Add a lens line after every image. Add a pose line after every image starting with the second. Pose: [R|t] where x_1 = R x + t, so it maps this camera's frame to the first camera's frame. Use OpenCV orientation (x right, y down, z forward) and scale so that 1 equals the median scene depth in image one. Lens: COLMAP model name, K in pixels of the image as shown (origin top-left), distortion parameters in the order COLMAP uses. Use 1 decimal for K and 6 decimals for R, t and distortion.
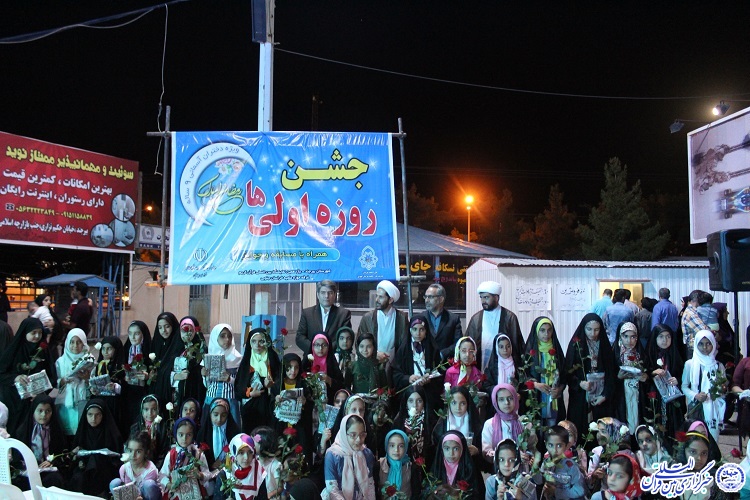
lens RADIAL K [[619.0, 0, 375.0], [0, 619.0, 250.0], [0, 0, 1]] dist [-0.160385, 0.140115]
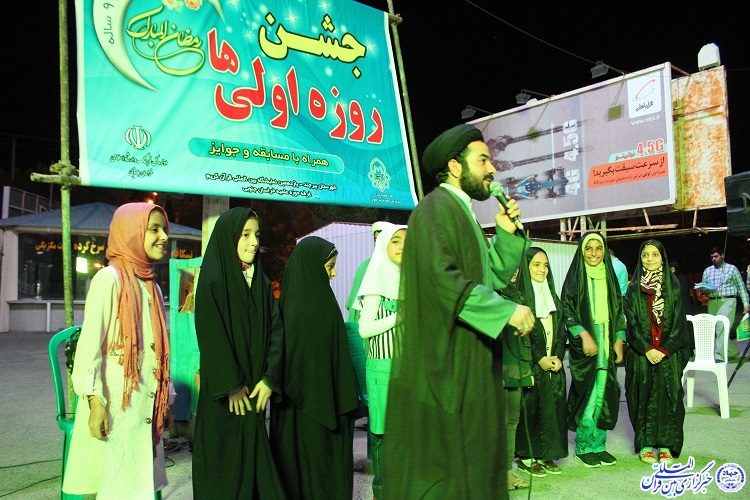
lens RADIAL K [[619.0, 0, 375.0], [0, 619.0, 250.0], [0, 0, 1]] dist [-0.160385, 0.140115]
pose [[0.853122, 0.031369, 0.520768, -0.357418], [-0.026996, 0.999508, -0.015981, 0.103698], [-0.521013, -0.000425, 0.853549, 0.407189]]
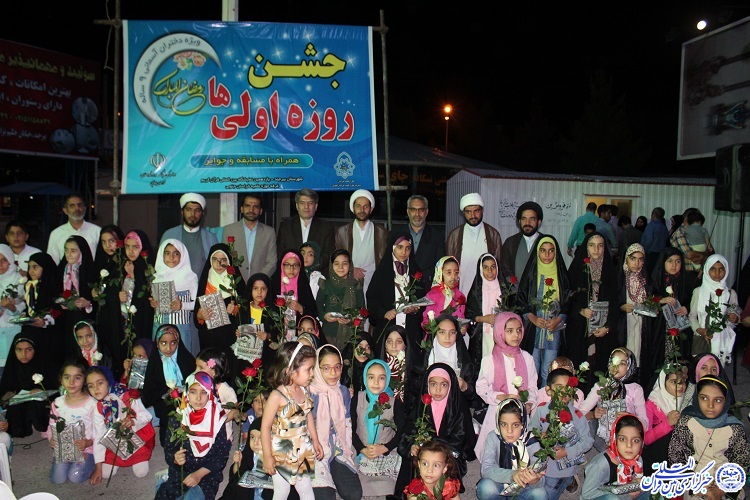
lens RADIAL K [[619.0, 0, 375.0], [0, 619.0, 250.0], [0, 0, 1]] dist [-0.160385, 0.140115]
pose [[0.999100, 0.010592, 0.041062, -0.002065], [-0.016423, 0.989388, 0.144365, 0.004234], [-0.039098, -0.144910, 0.988672, 0.083796]]
